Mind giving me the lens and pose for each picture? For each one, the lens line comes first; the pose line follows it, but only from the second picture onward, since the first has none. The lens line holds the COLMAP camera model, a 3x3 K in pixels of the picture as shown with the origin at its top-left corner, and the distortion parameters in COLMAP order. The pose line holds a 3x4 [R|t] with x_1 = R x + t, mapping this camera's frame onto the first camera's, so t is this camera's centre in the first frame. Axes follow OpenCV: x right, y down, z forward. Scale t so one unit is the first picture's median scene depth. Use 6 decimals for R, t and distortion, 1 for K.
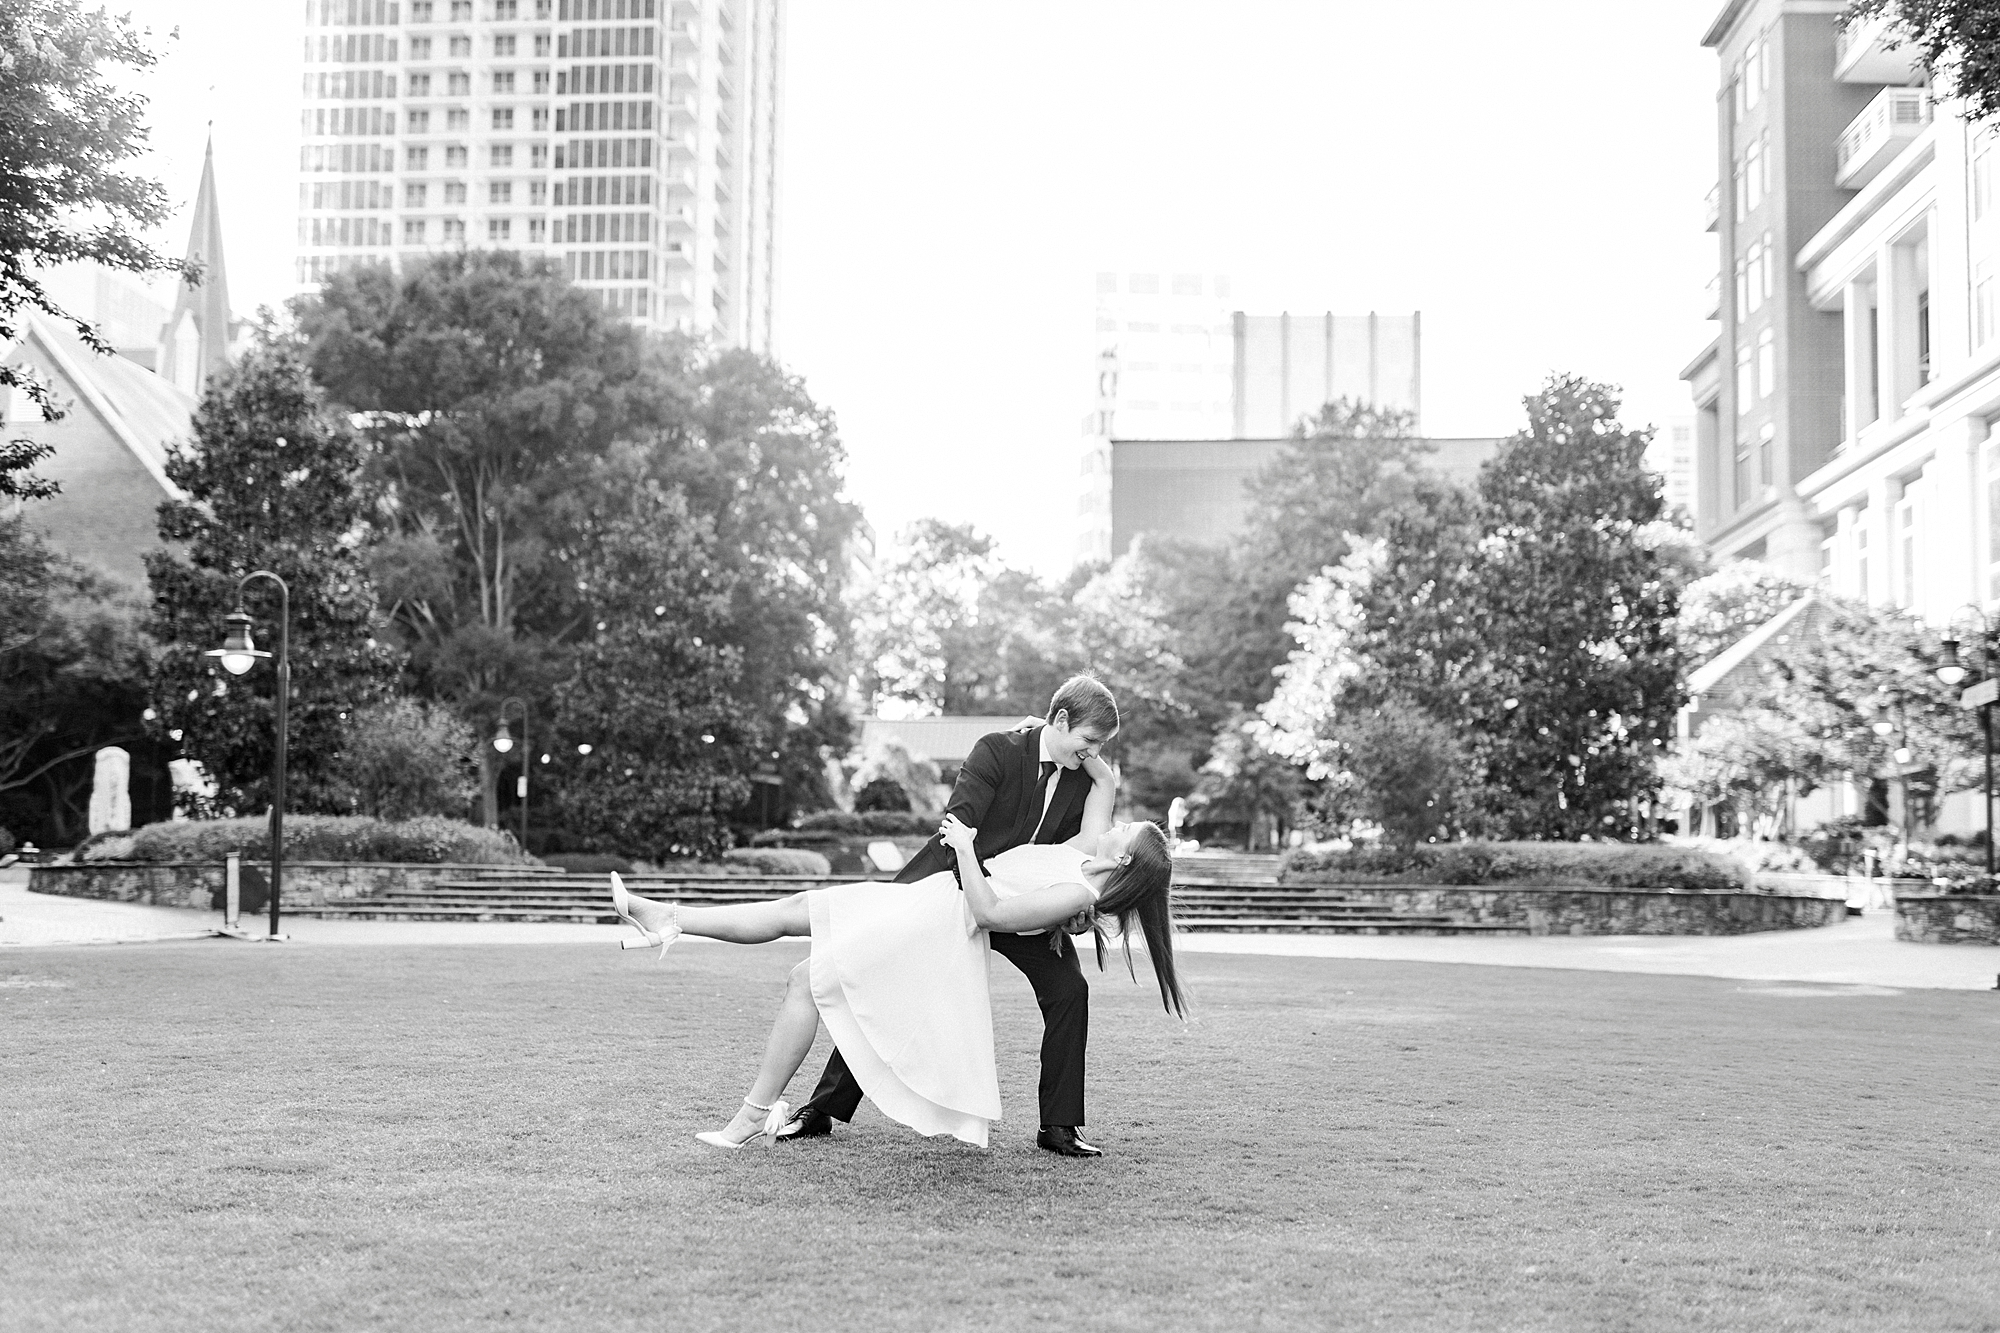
lens RADIAL K [[2780.6, 0, 1000.0], [0, 2780.6, 666.5], [0, 0, 1]] dist [0.004281, -0.019669]
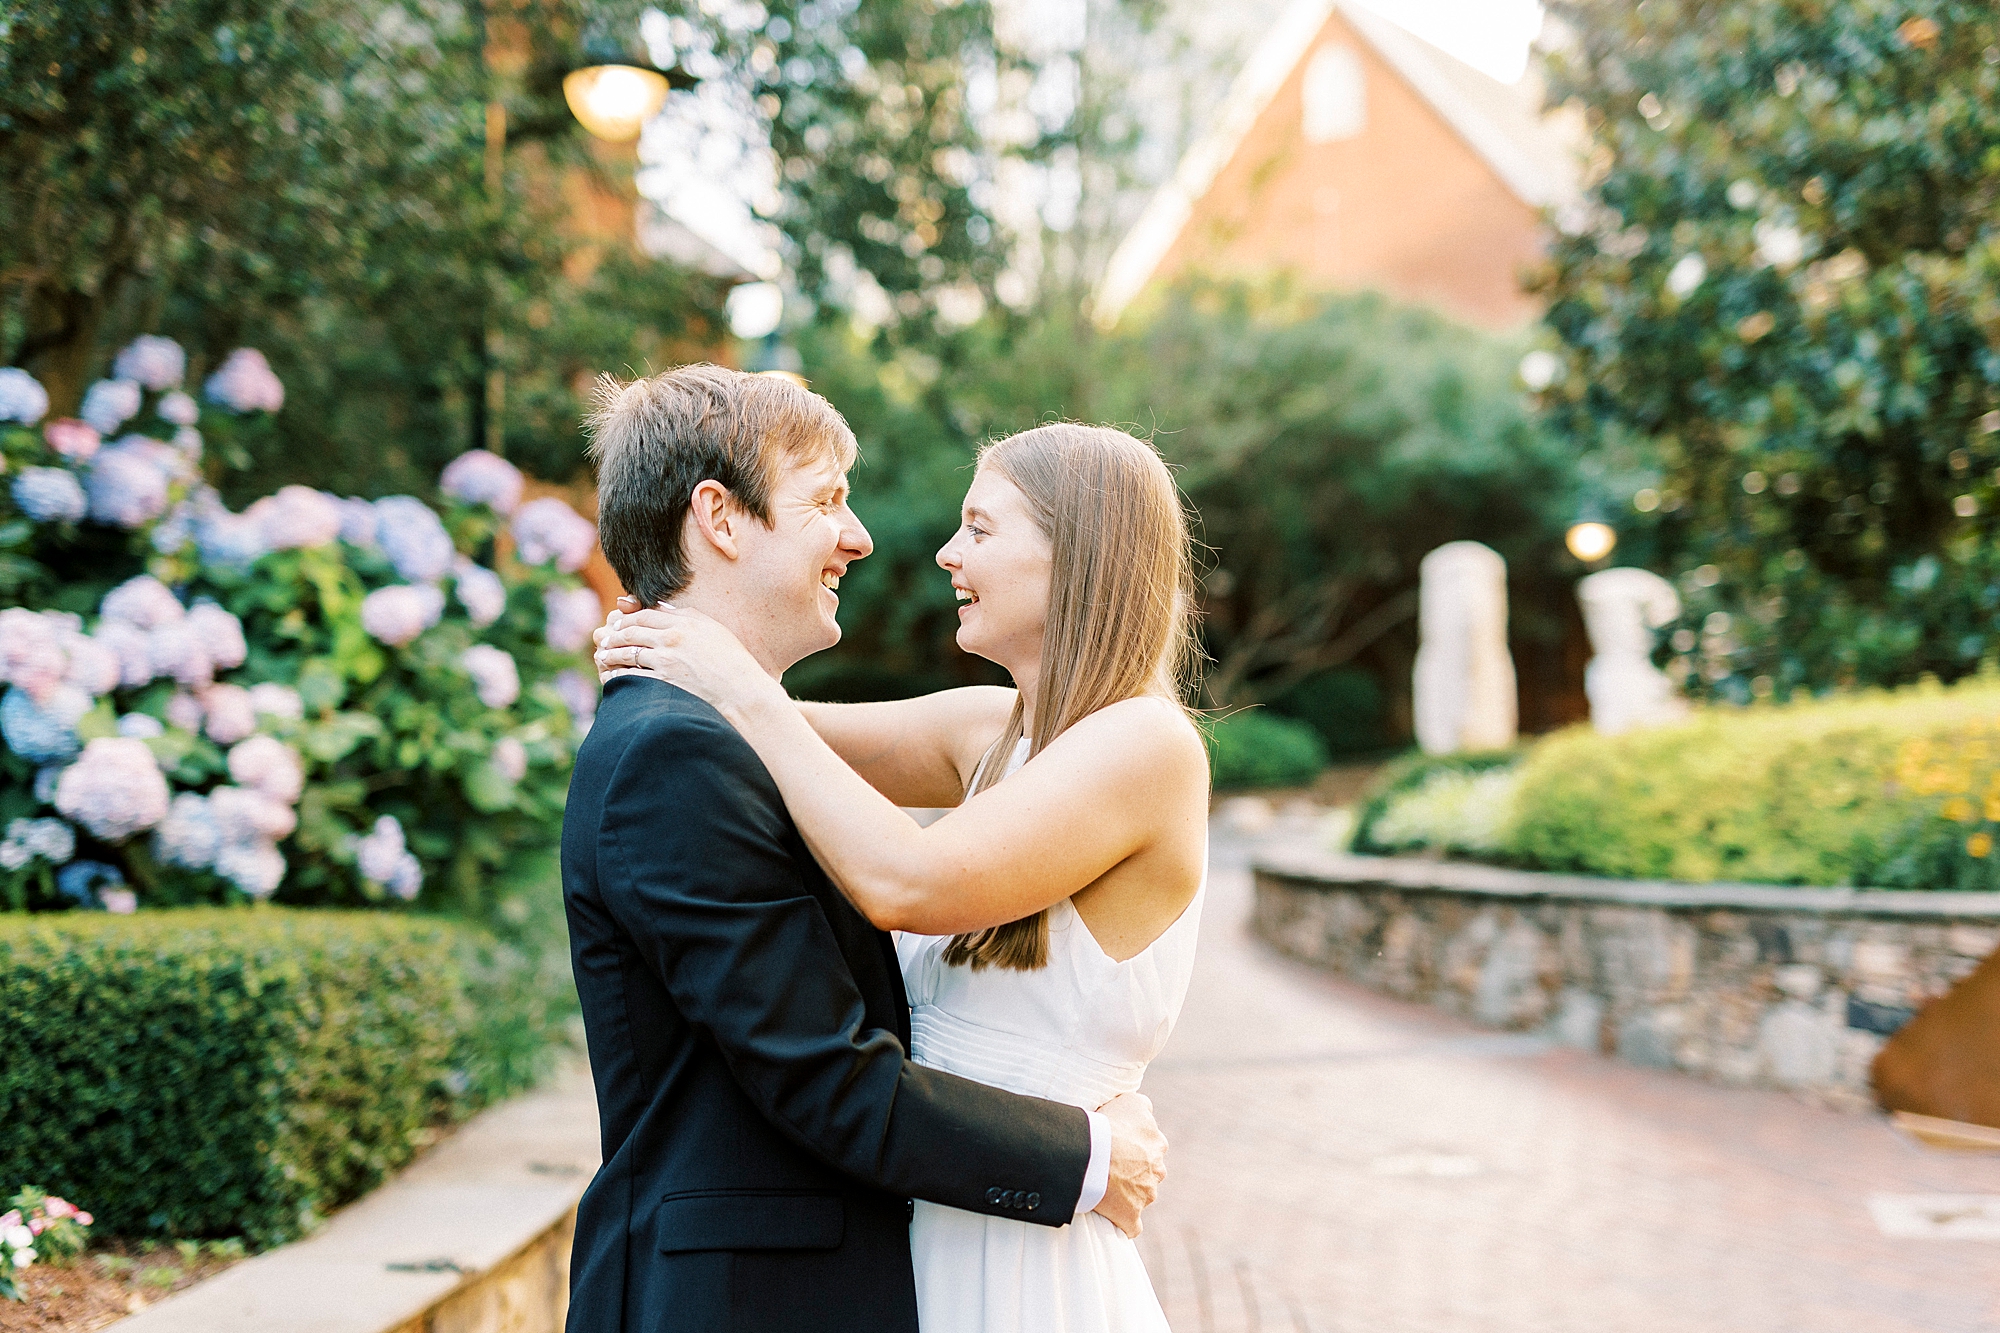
lens RADIAL K [[2780.6, 0, 1000.0], [0, 2780.6, 666.5], [0, 0, 1]] dist [0.004281, -0.019669]
pose [[0.881866, -0.050173, -0.468822, -0.226944], [0.070917, 0.997125, 0.026685, 0.038934], [0.466136, -0.056780, 0.882889, 0.734033]]
